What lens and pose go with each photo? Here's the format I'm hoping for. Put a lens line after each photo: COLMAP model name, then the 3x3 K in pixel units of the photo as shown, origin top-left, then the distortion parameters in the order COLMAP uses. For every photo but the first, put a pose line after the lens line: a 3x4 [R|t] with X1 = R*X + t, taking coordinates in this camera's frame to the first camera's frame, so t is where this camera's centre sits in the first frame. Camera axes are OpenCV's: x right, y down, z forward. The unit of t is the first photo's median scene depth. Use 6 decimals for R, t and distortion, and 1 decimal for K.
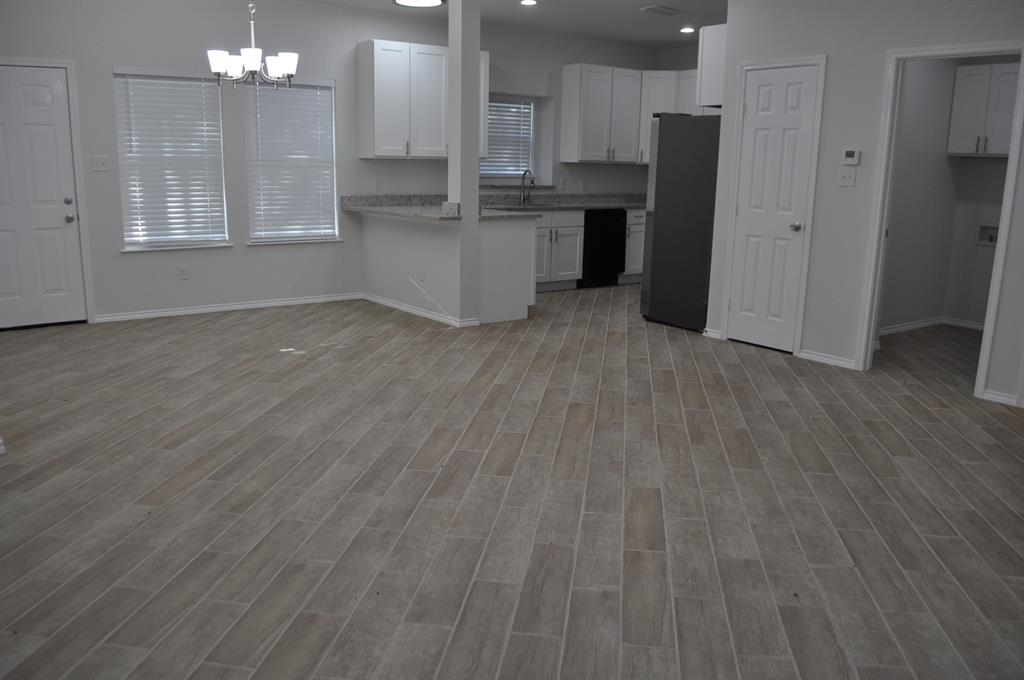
lens RADIAL K [[816.6, 0, 503.1], [0, 816.6, 358.8], [0, 0, 1]] dist [-0.079371, 0.007889]
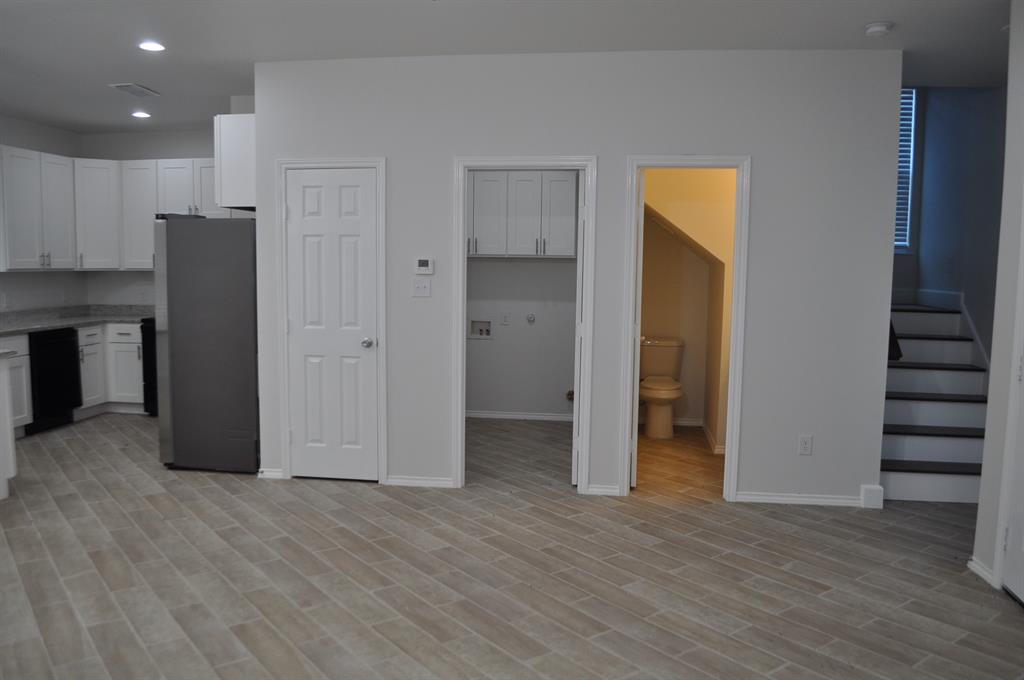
lens RADIAL K [[816.6, 0, 503.1], [0, 816.6, 358.8], [0, 0, 1]] dist [-0.079371, 0.007889]
pose [[0.702521, -0.094028, 0.705424, -0.181767], [0.167392, 0.985255, -0.035377, -0.092439], [-0.691697, 0.142936, 0.707902, 0.264479]]
